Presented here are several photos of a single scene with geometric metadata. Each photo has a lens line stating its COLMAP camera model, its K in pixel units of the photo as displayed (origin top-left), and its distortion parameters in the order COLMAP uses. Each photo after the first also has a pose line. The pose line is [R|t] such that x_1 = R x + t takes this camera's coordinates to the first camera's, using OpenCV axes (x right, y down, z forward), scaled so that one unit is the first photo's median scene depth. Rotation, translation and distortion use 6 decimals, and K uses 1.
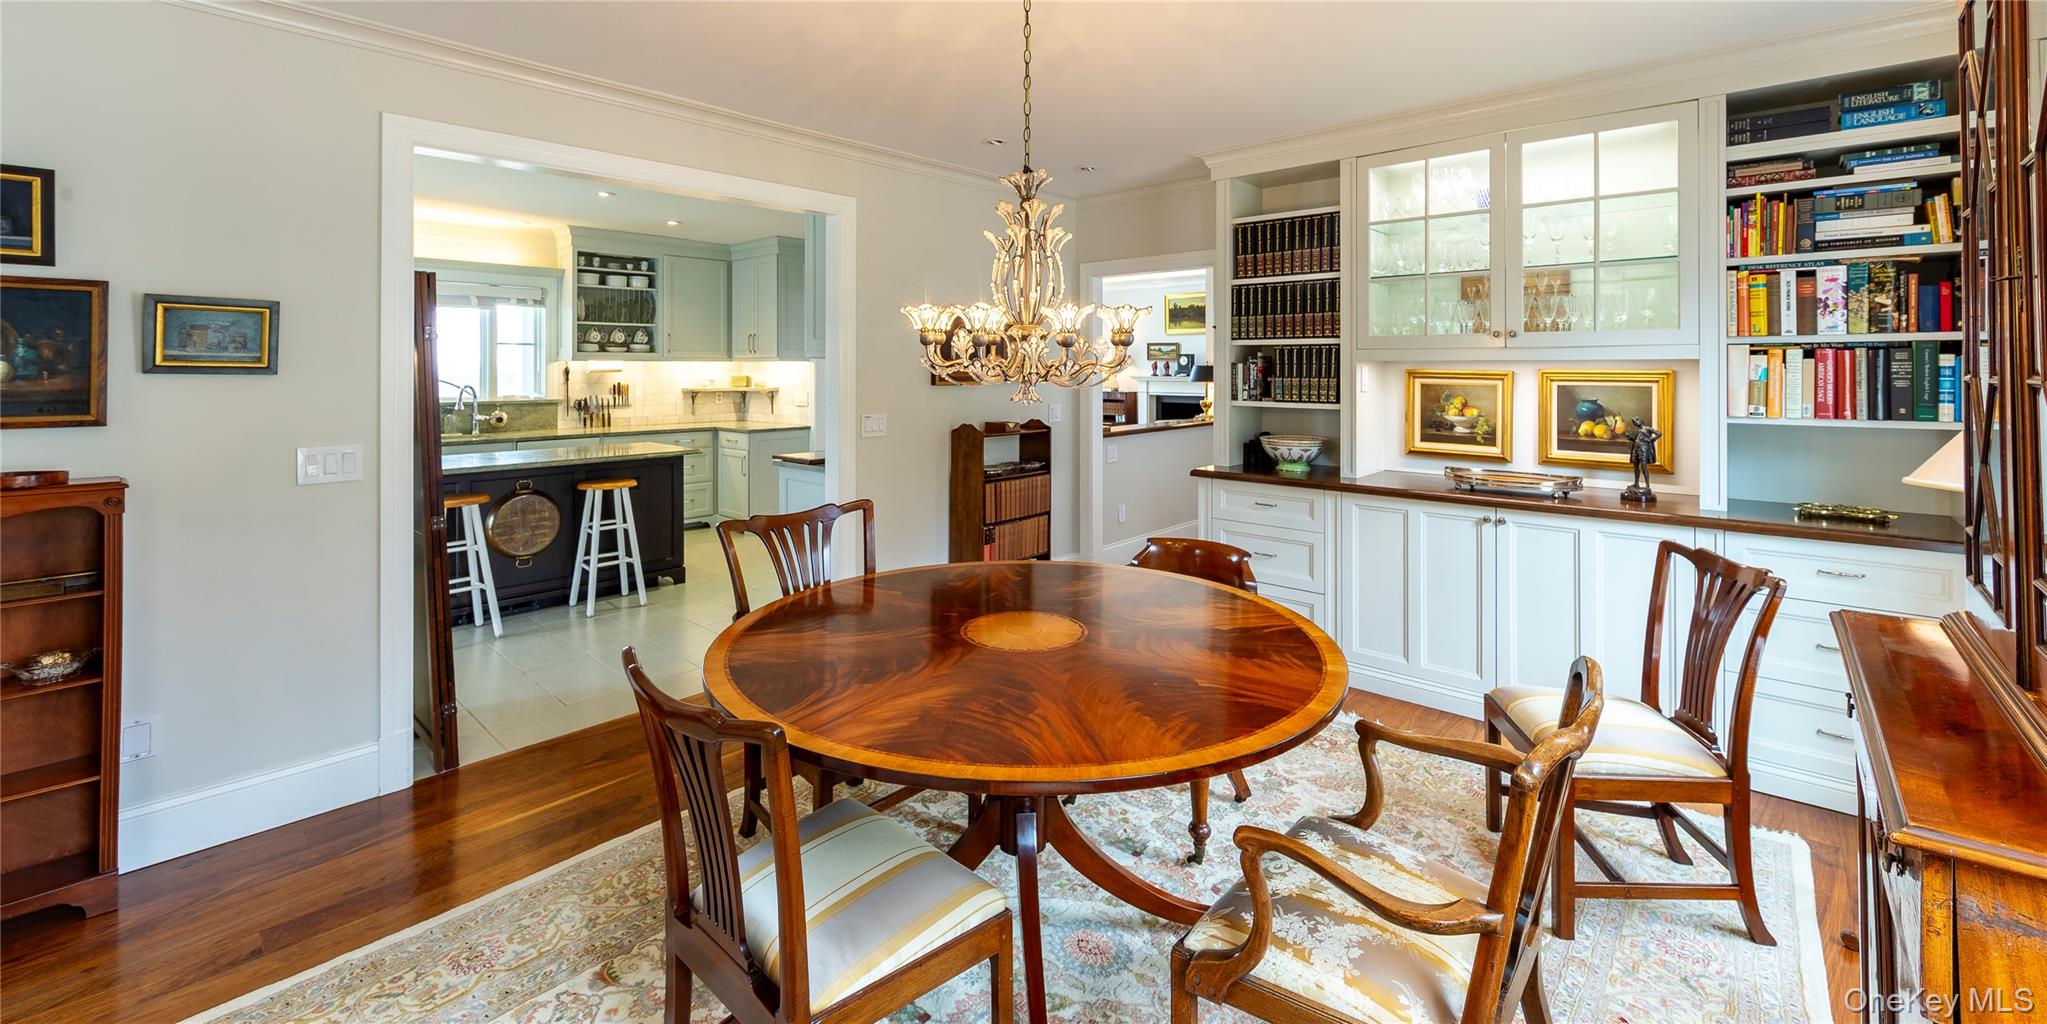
lens RADIAL K [[832.8, 0, 1014.9], [0, 832.8, 364.6], [0, 0, 1]] dist [0.000034, 0.000006]
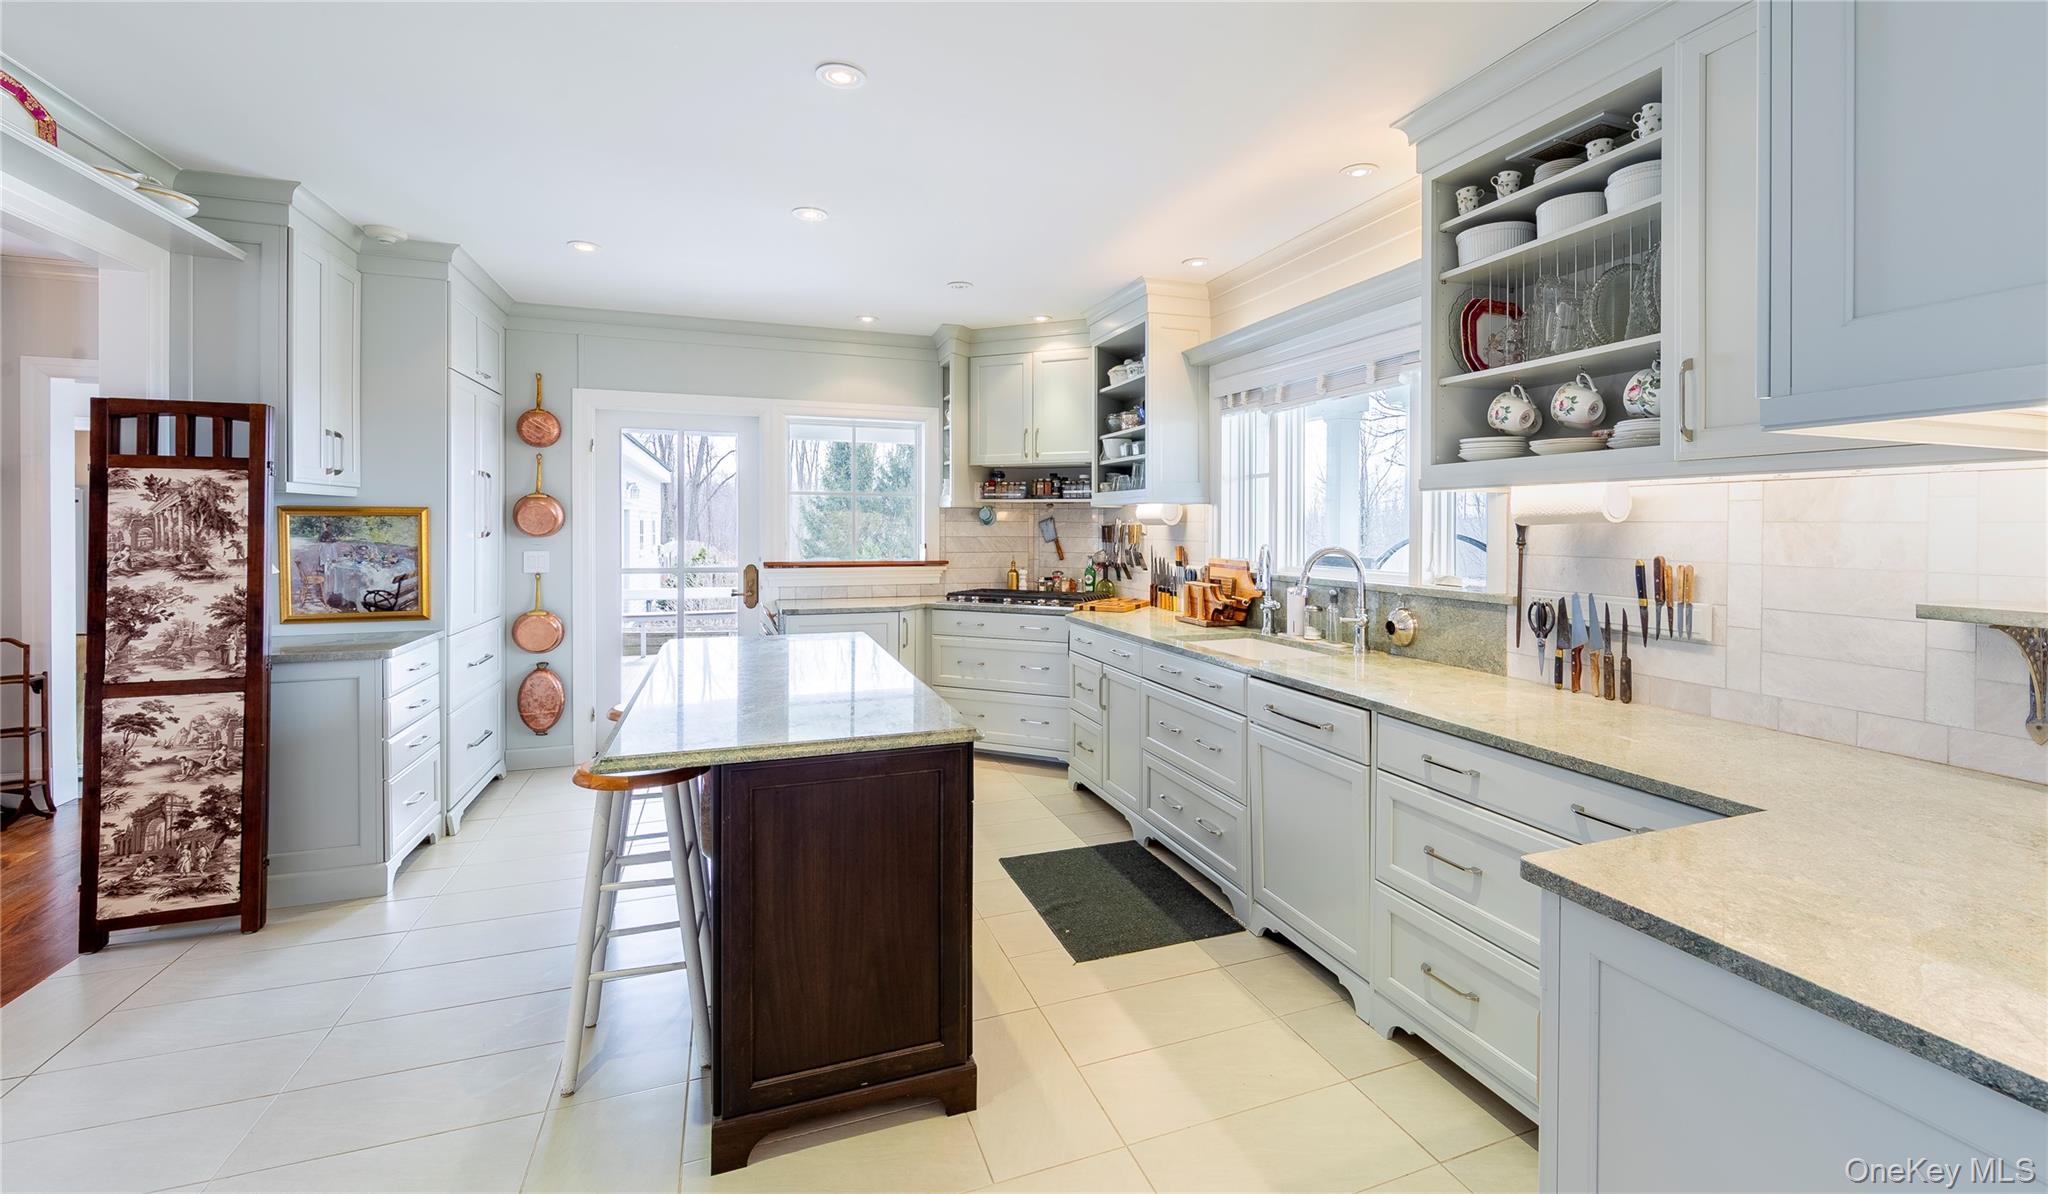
lens RADIAL K [[864.0, 0, 1094.3], [0, 864.0, 540.6], [0, 0, 1]] dist [-0.003664, 0.000098]
pose [[-0.431347, 0.013137, -0.902090, -0.121783], [-0.002042, 0.999877, 0.015538, 0.011241], [0.902184, 0.008544, -0.431267, 0.963559]]
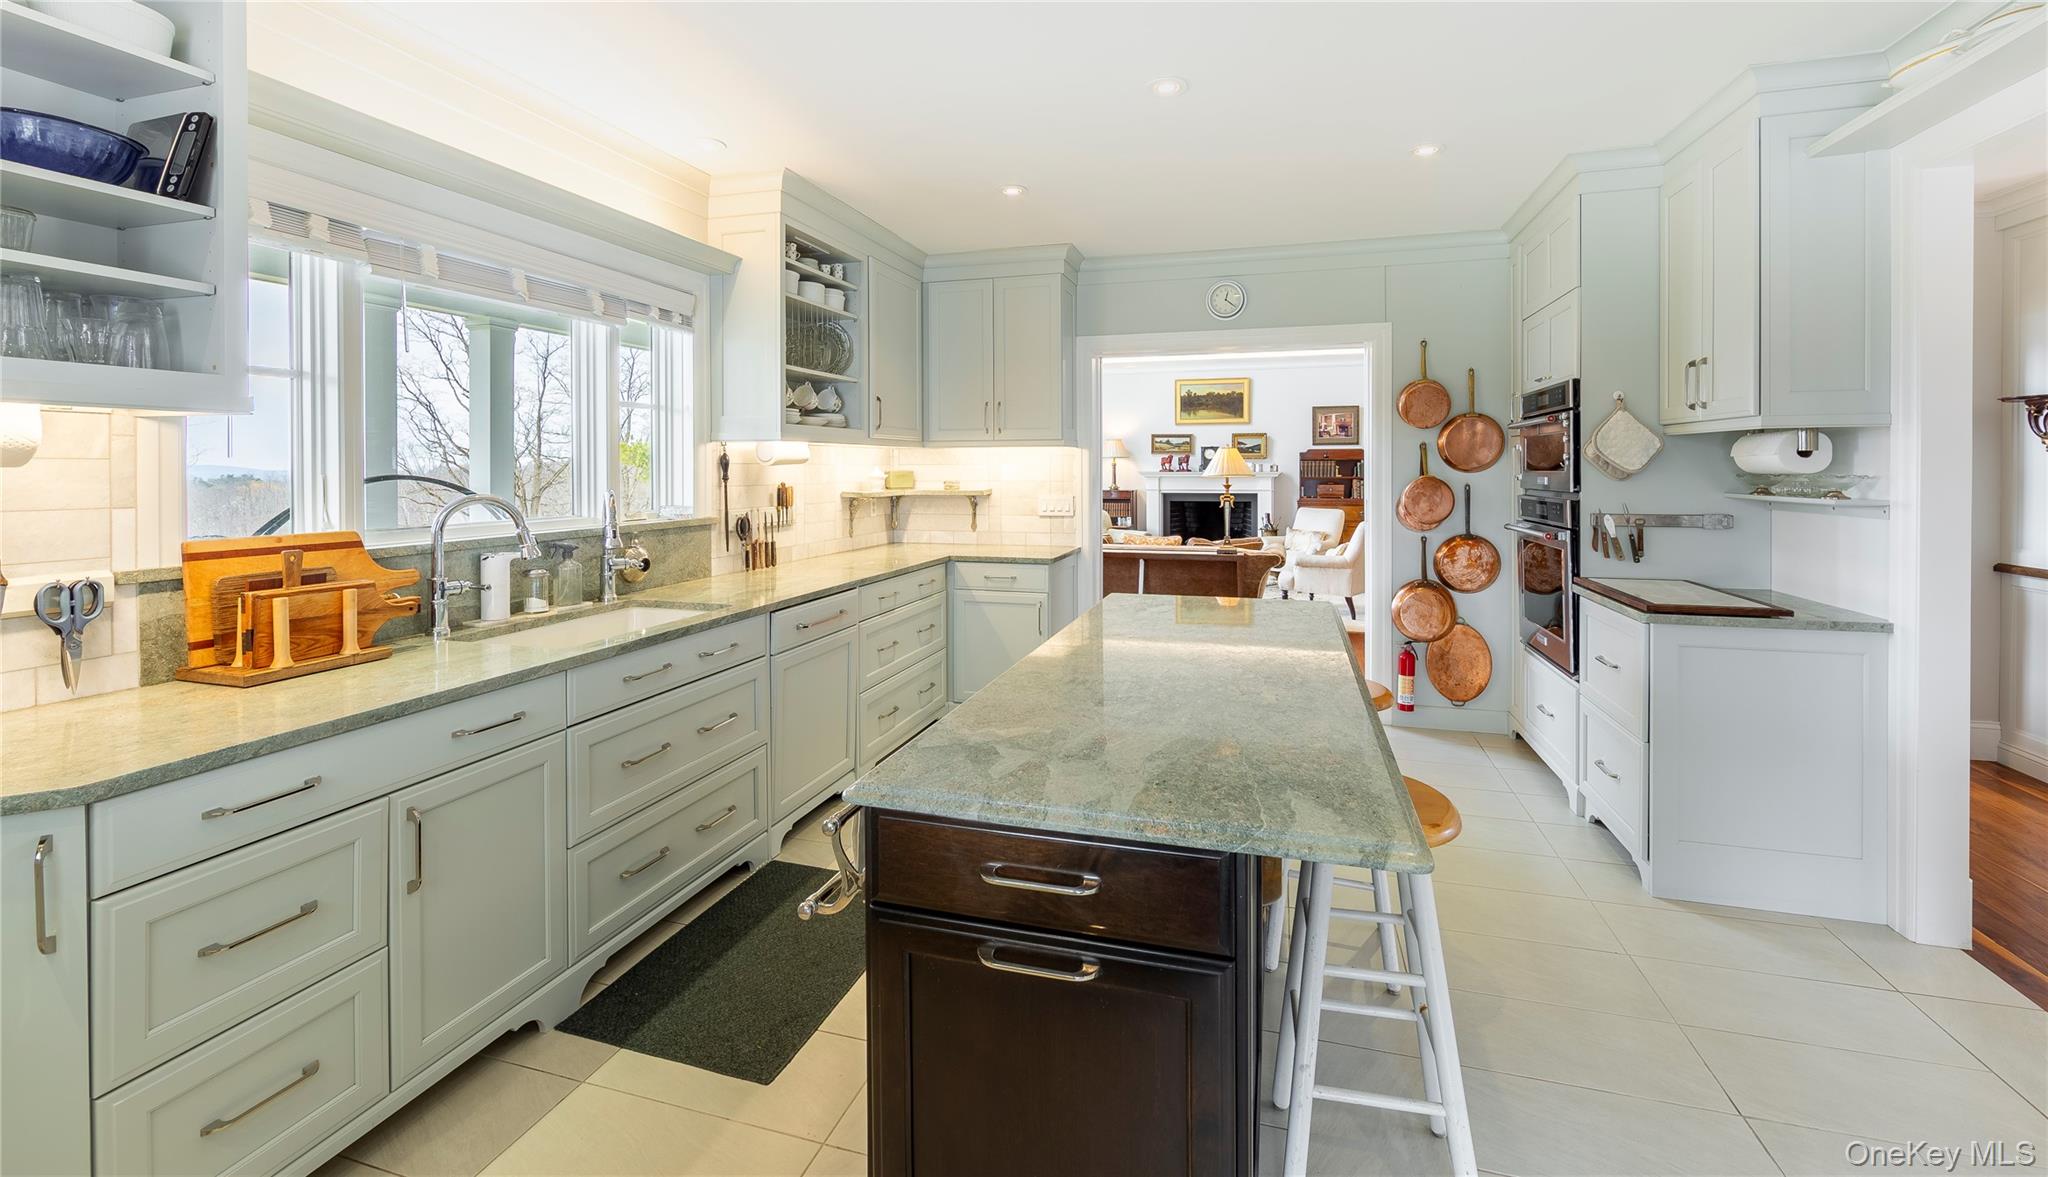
lens RADIAL K [[839.9, 0, 1057.7], [0, 839.9, 462.9], [0, 0, 1]] dist [0.002326, 0.000198]
pose [[0.891008, 0.000210, 0.453988, -0.571344], [0.000330, 0.999999, -0.001111, 0.009049], [-0.453988, 0.001139, 0.891007, 0.438026]]
